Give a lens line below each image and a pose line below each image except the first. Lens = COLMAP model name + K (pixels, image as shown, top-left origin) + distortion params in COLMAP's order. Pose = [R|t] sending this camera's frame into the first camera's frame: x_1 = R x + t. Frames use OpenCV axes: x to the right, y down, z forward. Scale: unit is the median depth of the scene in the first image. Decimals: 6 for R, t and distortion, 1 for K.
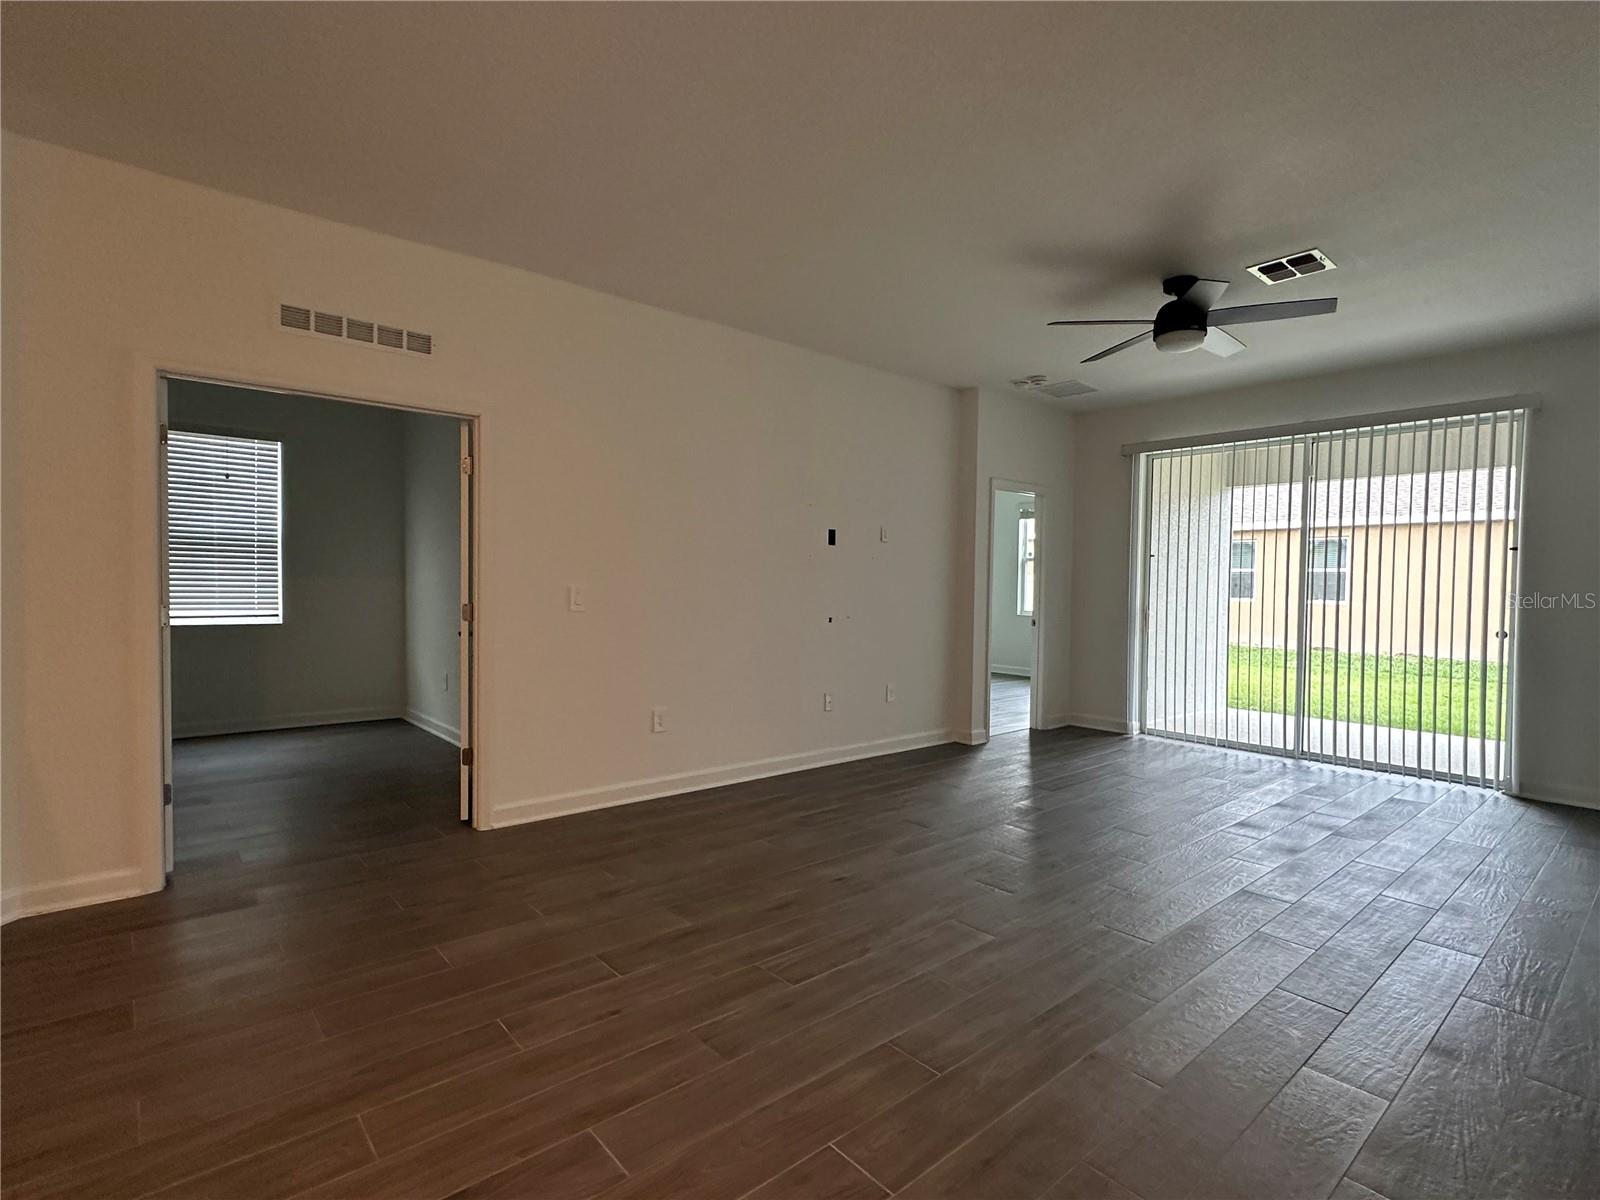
lens RADIAL K [[785.0, 0, 800.3], [0, 785.0, 607.3], [0, 0, 1]] dist [-0.003625, 0.000871]
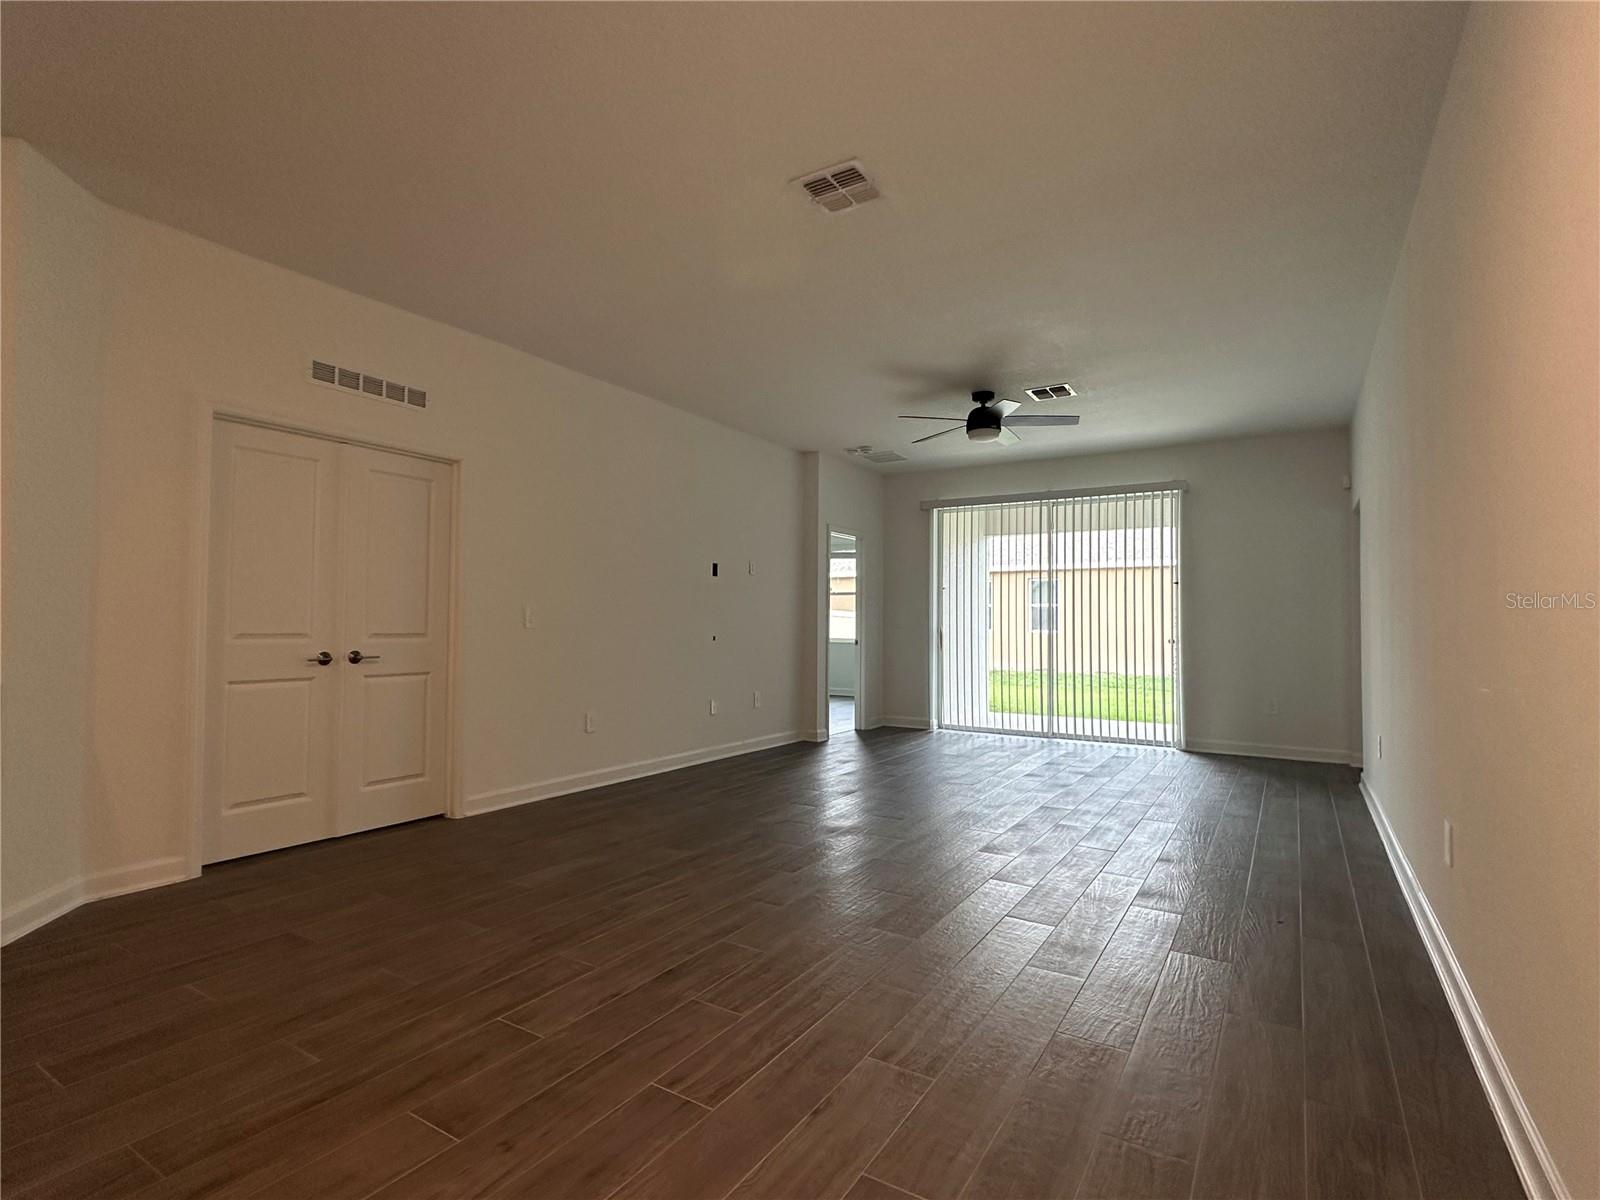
lens RADIAL K [[785.0, 0, 800.3], [0, 785.0, 607.3], [0, 0, 1]] dist [-0.003625, 0.000871]
pose [[0.954809, -0.001554, 0.297216, -0.205143], [0.016488, 0.998723, -0.047745, 0.029979], [-0.296762, 0.050488, 0.953616, -0.197579]]
